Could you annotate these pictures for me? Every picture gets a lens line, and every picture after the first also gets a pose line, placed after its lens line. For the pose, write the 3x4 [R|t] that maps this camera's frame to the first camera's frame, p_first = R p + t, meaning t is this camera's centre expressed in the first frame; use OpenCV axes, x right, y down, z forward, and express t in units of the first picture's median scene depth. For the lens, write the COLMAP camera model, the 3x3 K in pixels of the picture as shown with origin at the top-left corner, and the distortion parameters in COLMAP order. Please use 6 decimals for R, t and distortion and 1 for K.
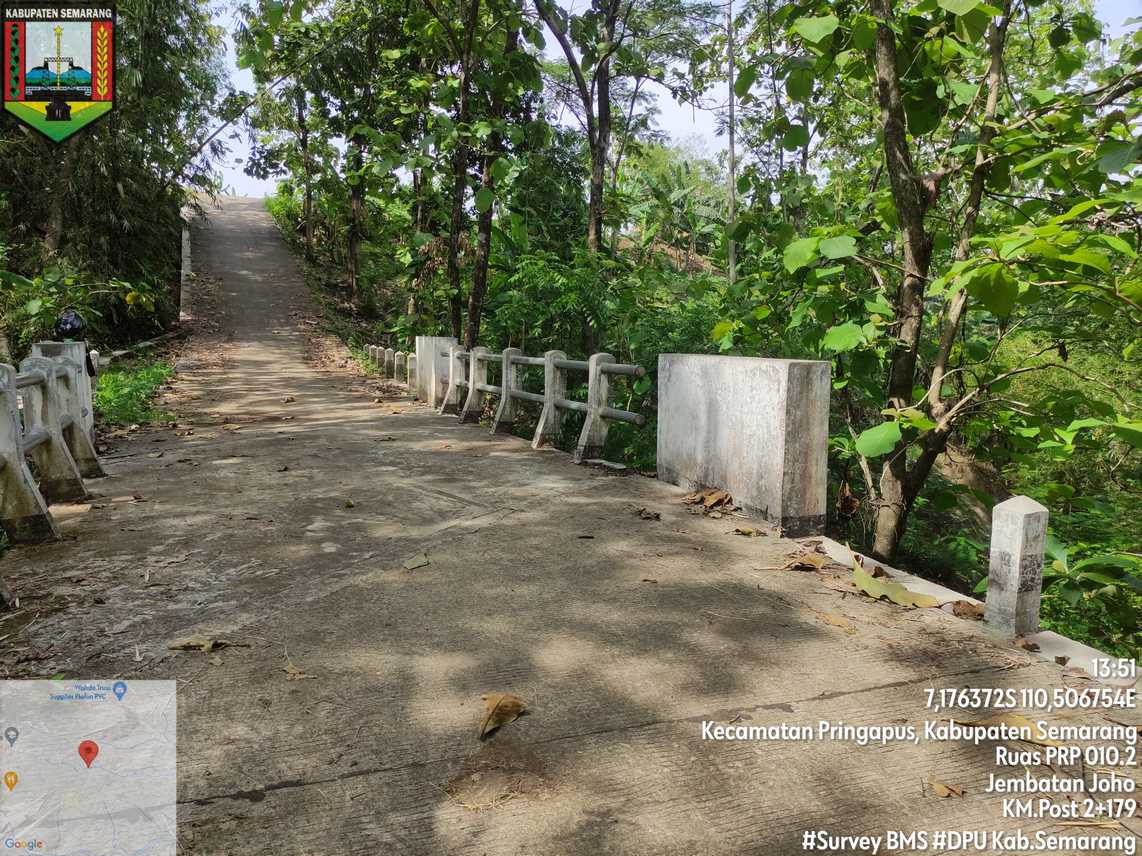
lens RADIAL K [[847.4, 0, 571.3], [0, 847.4, 425.8], [0, 0, 1]] dist [0.054766, -0.058324]
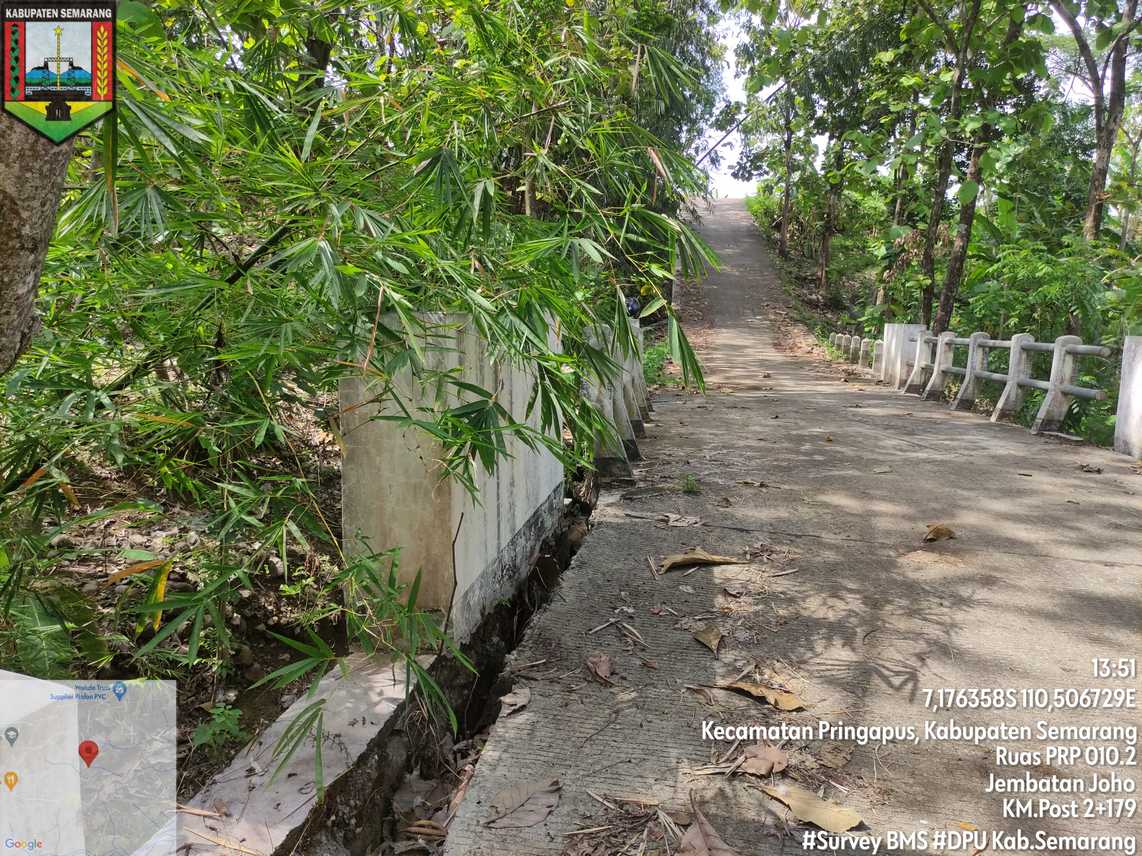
lens RADIAL K [[847.4, 0, 563.5], [0, 847.4, 432.6], [0, 0, 1]] dist [0.054766, -0.058324]
pose [[0.862420, 0.085425, -0.498934, 0.012824], [-0.077771, 0.996315, 0.036156, 0.017597], [0.500184, 0.007621, 0.865886, -0.101091]]
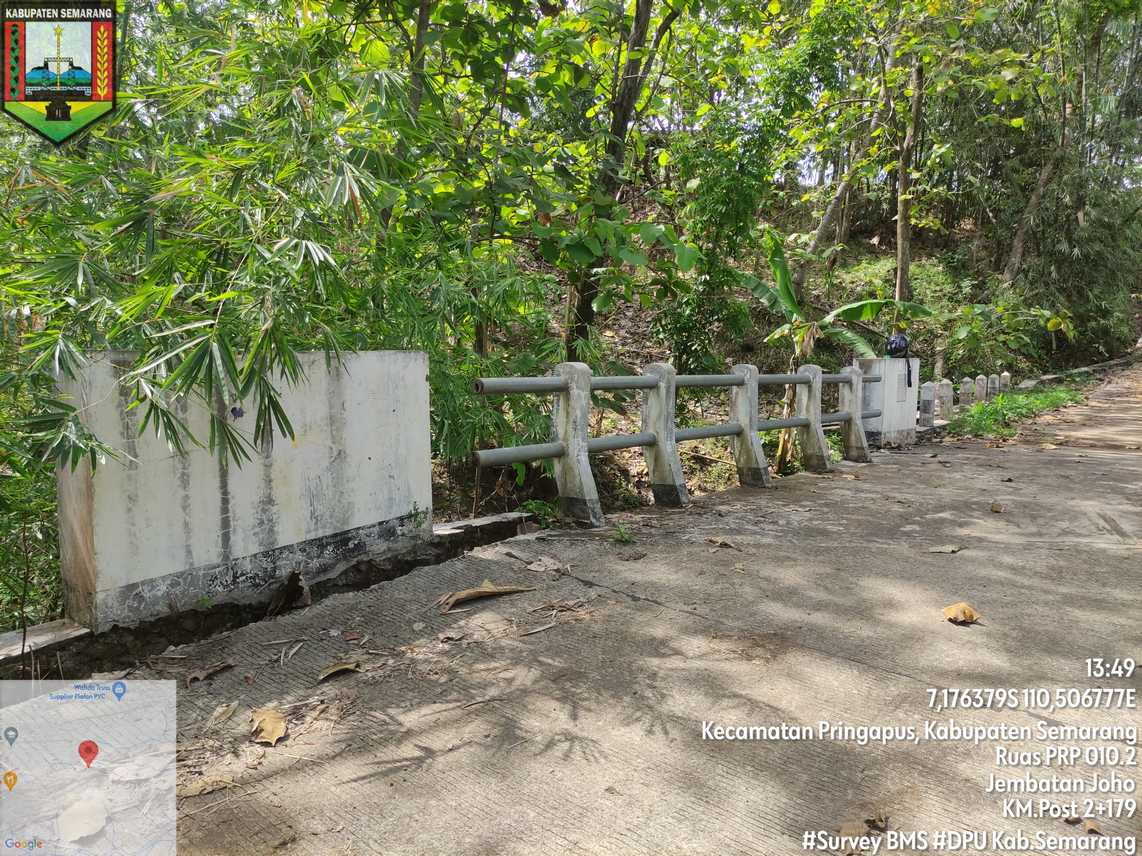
lens RADIAL K [[847.4, 0, 561.7], [0, 847.4, 426.8], [0, 0, 1]] dist [0.054766, -0.058324]
pose [[0.465520, 0.095176, -0.879905, 0.111767], [-0.123015, 0.991509, 0.042166, 0.002829], [0.876447, 0.088612, 0.473275, 0.001140]]
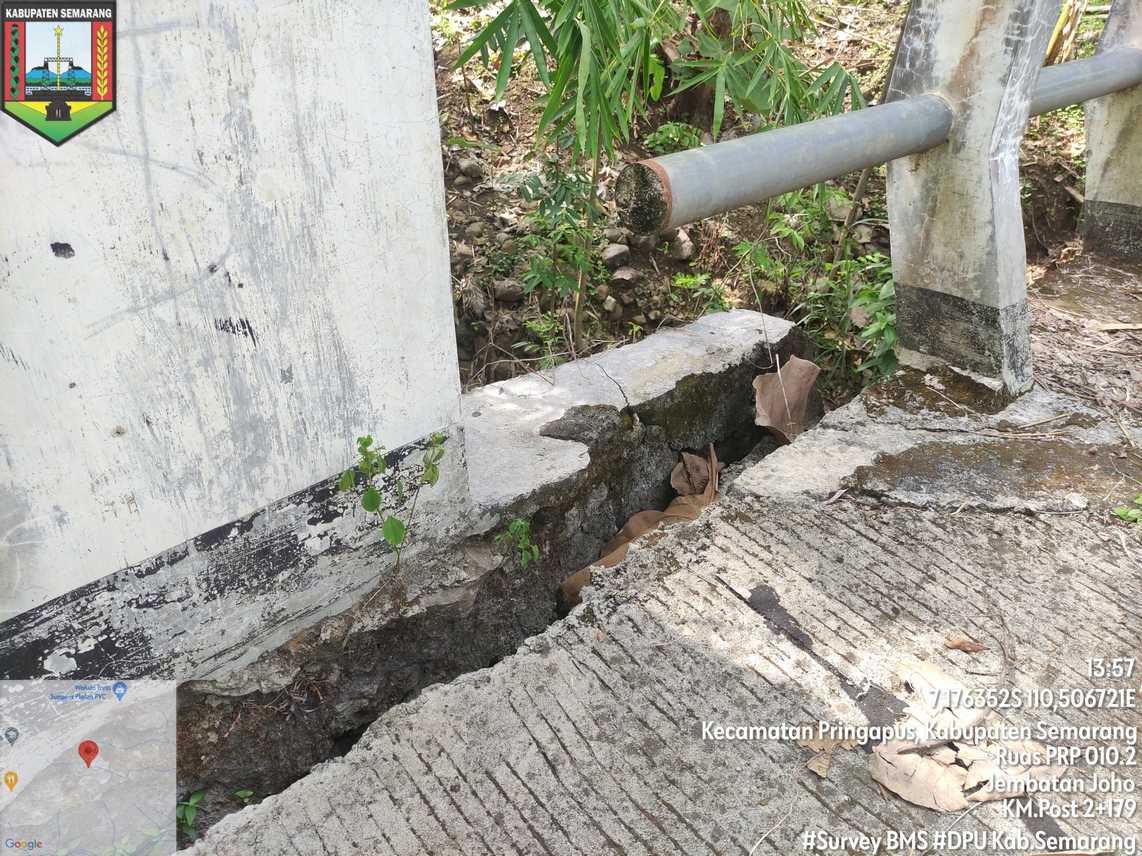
lens RADIAL K [[847.4, 0, 569.2], [0, 847.4, 429.0], [0, 0, 1]] dist [0.054766, -0.058324]
pose [[0.351954, 0.503682, -0.788944, -0.045166], [-0.131631, 0.861131, 0.491047, 0.010685], [0.926715, -0.068976, 0.369379, 0.062071]]
